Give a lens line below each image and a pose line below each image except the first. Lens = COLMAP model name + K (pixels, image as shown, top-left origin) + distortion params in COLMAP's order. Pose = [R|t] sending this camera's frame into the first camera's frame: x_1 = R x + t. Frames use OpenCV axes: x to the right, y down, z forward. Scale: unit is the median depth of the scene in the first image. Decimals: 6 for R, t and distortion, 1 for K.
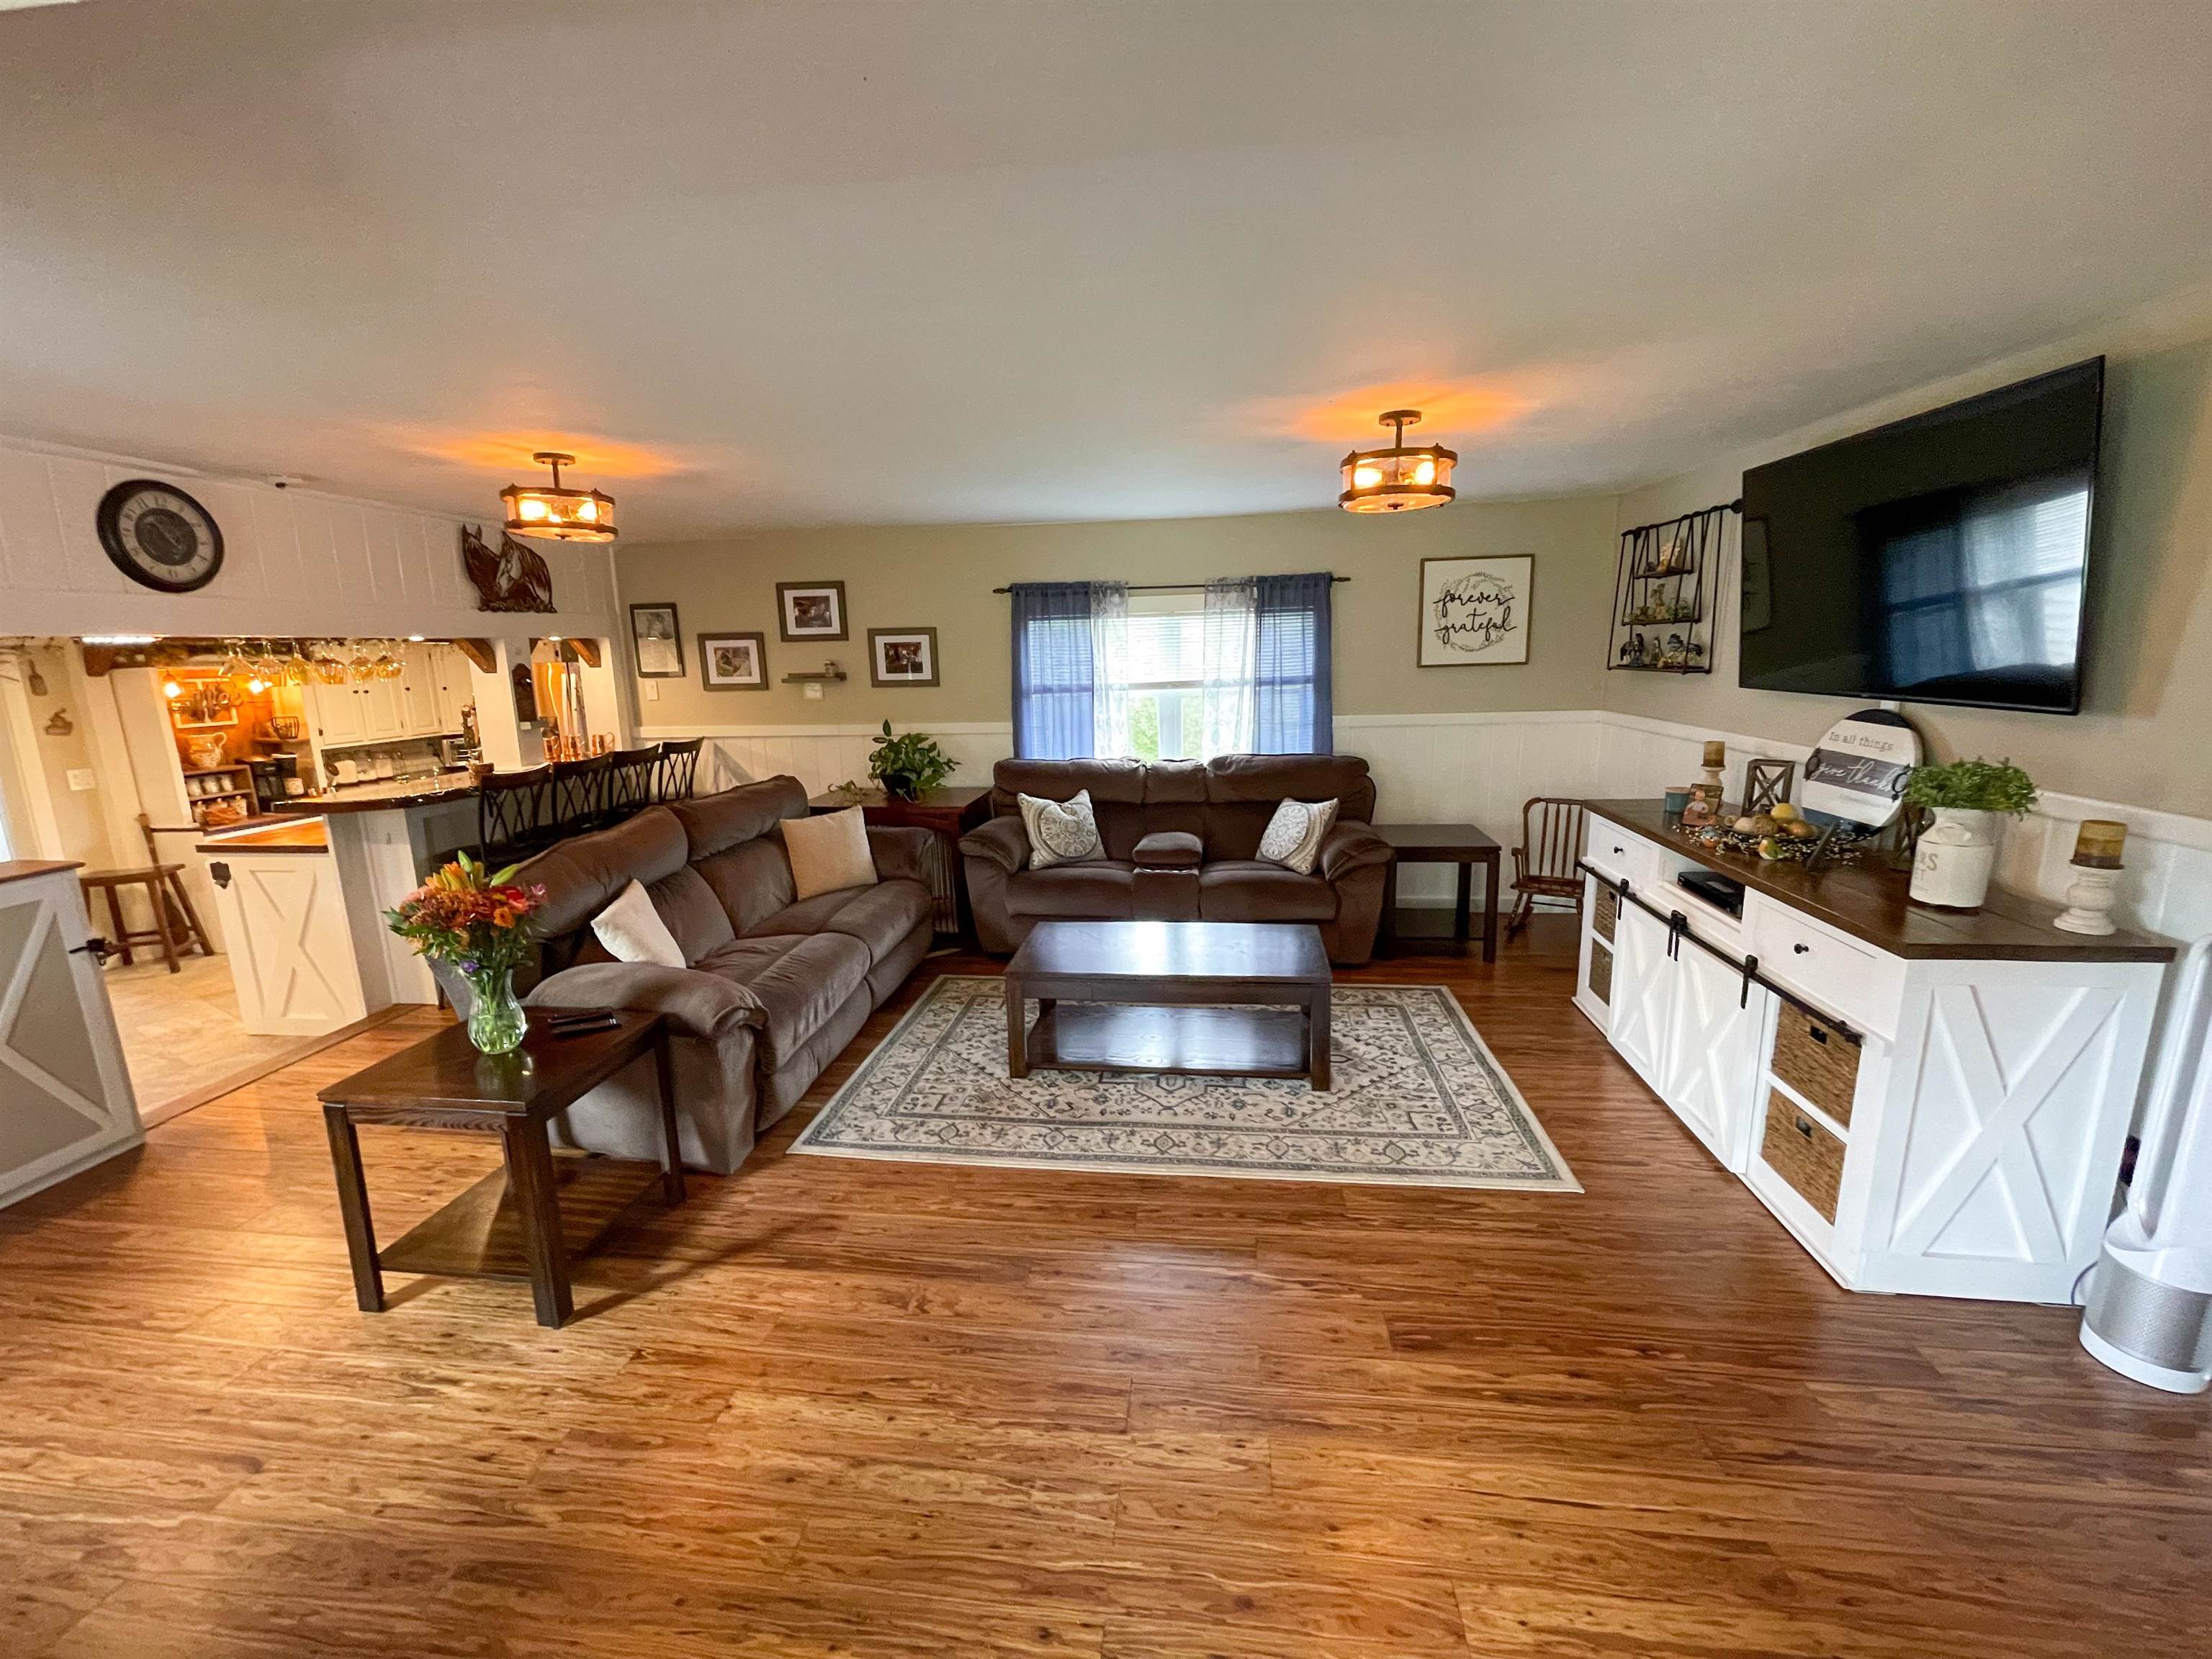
lens RADIAL K [[890.1, 0, 1109.5], [0, 890.1, 830.5], [0, 0, 1]] dist [-0.001919, -0.000244]
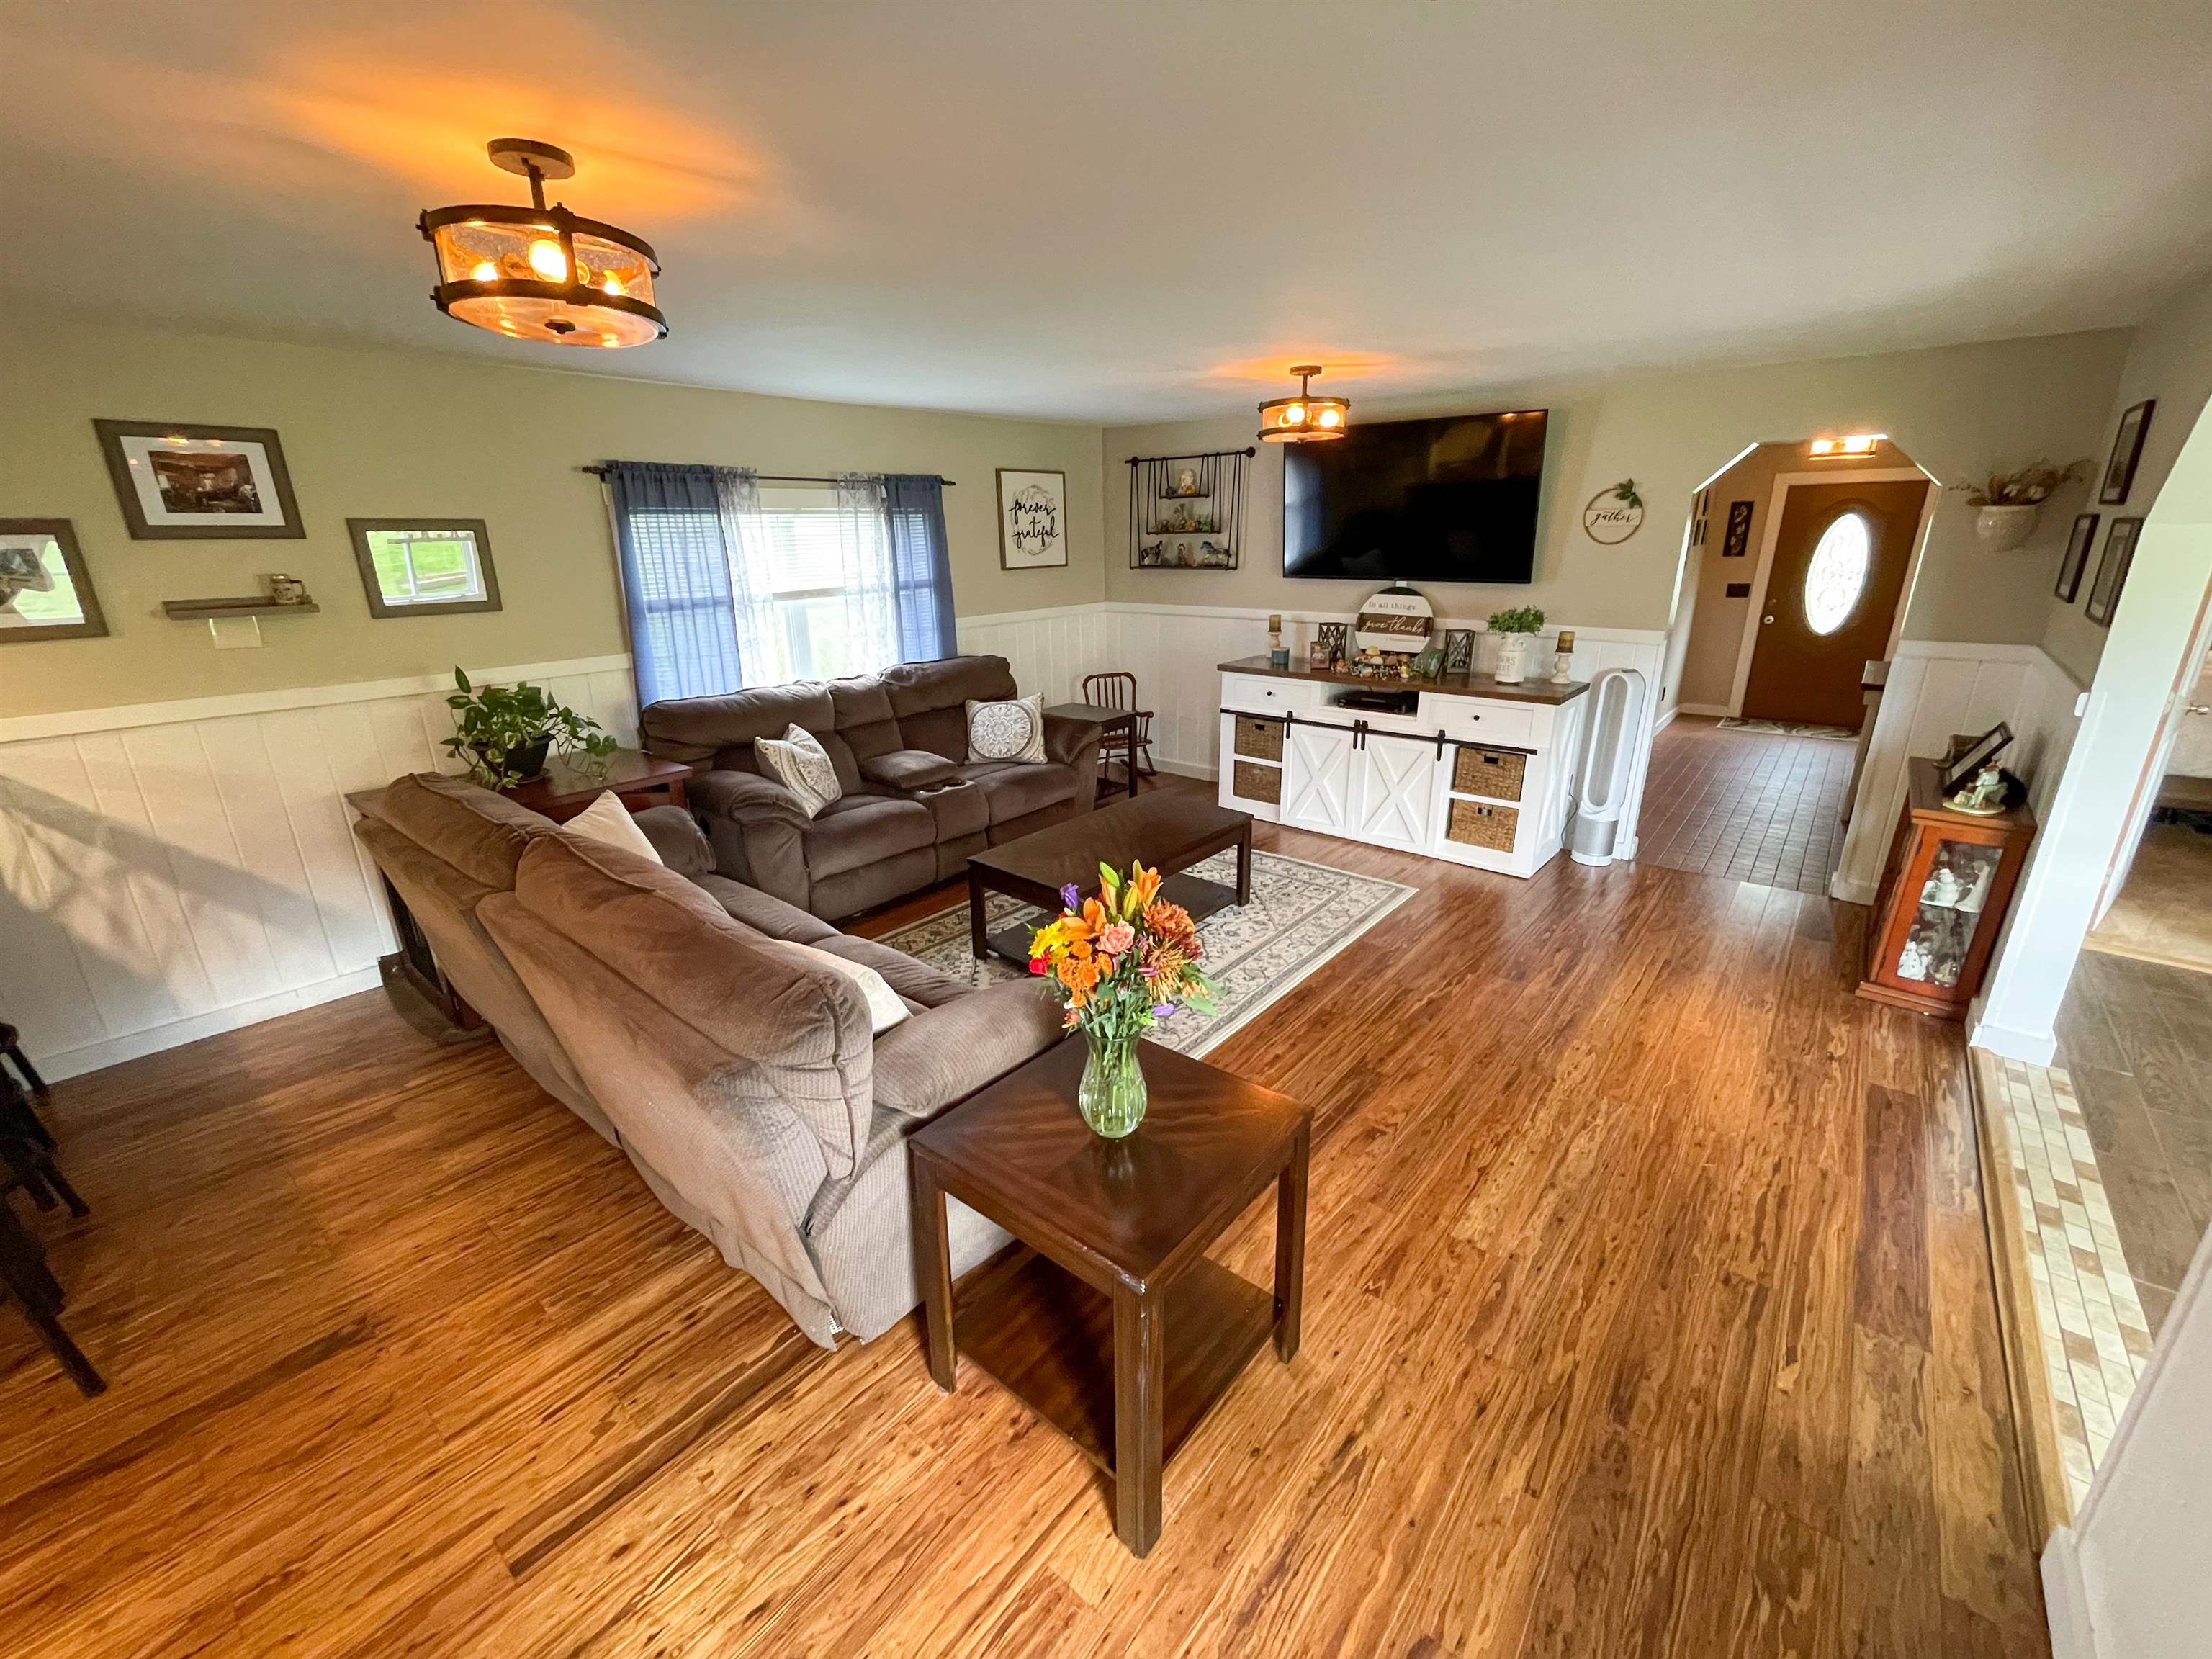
lens RADIAL K [[890.1, 0, 1098.8], [0, 890.1, 829.3], [0, 0, 1]] dist [-0.001919, -0.000244]
pose [[0.551285, -0.247177, 0.796862, -0.568260], [0.167976, 0.968431, 0.184187, -0.055338], [-0.817233, 0.032314, 0.575401, 0.280375]]
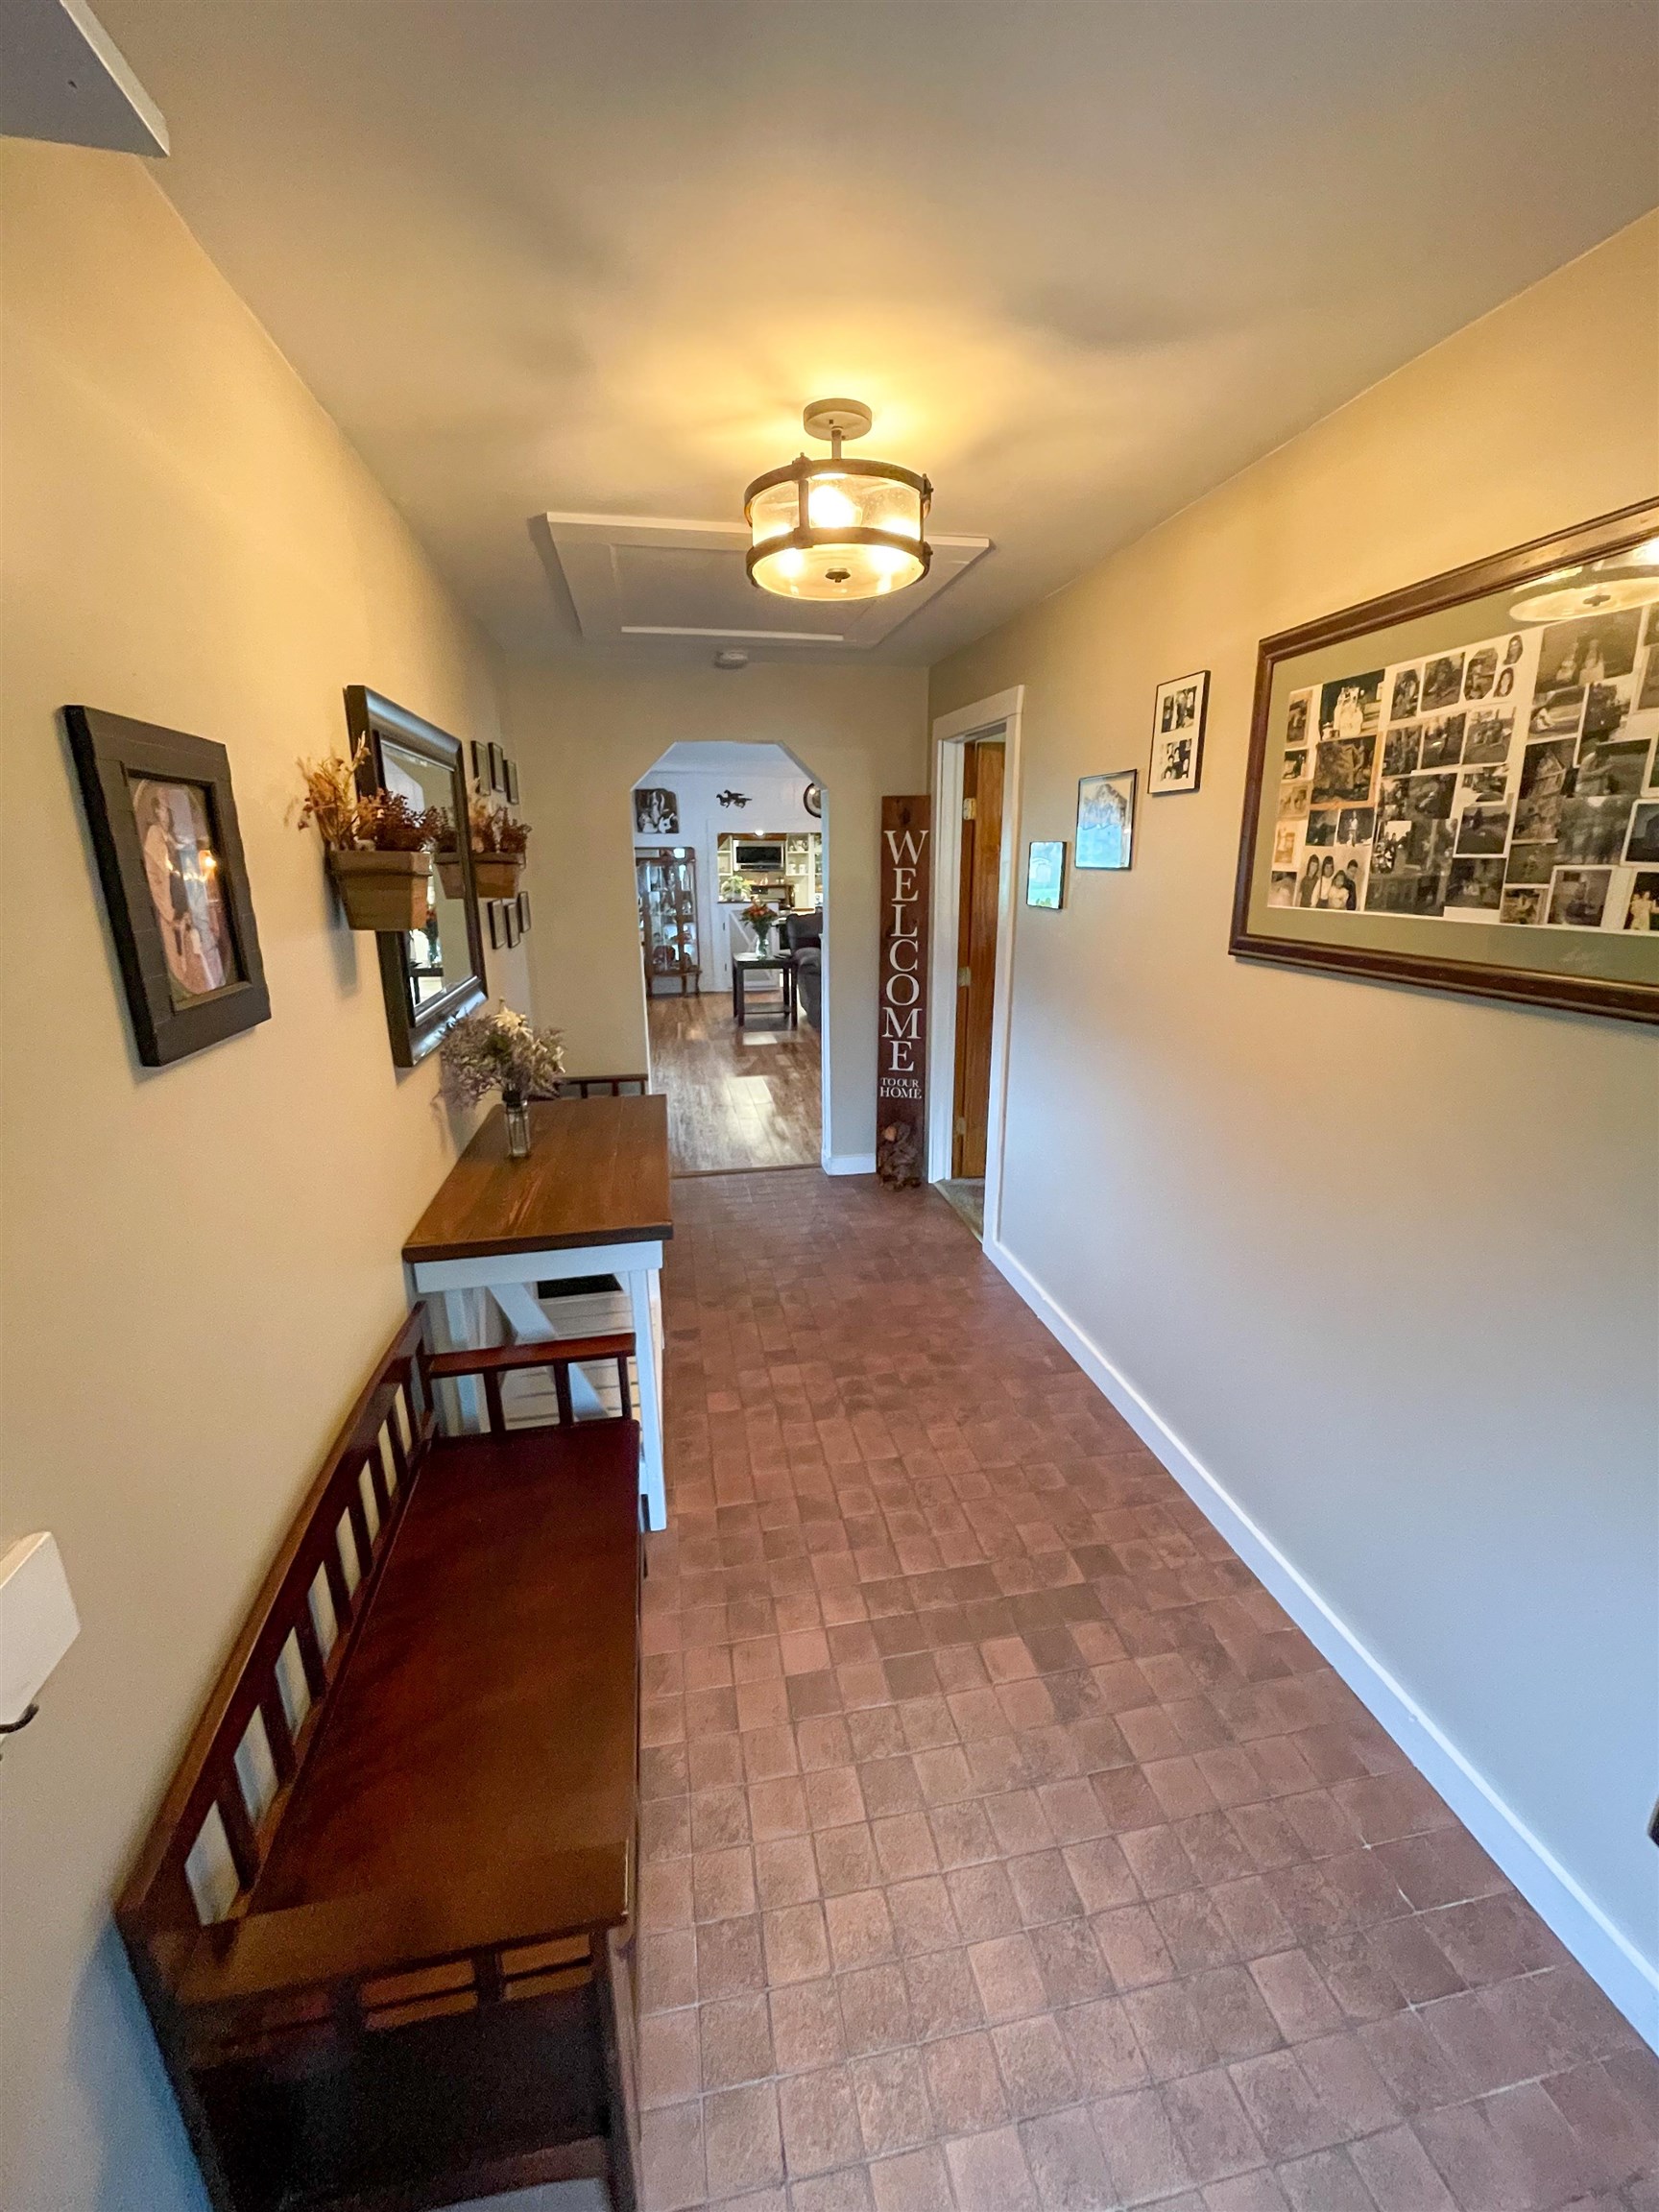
lens RADIAL K [[890.1, 0, 833.1], [0, 890.1, 1104.6], [0, 0, 1]] dist [-0.001919, -0.000244]
pose [[0.306895, 0.283009, -0.908692, 1.287739], [-0.188962, 0.953877, 0.233263, -0.031580], [0.932796, 0.100121, 0.346218, 0.052584]]
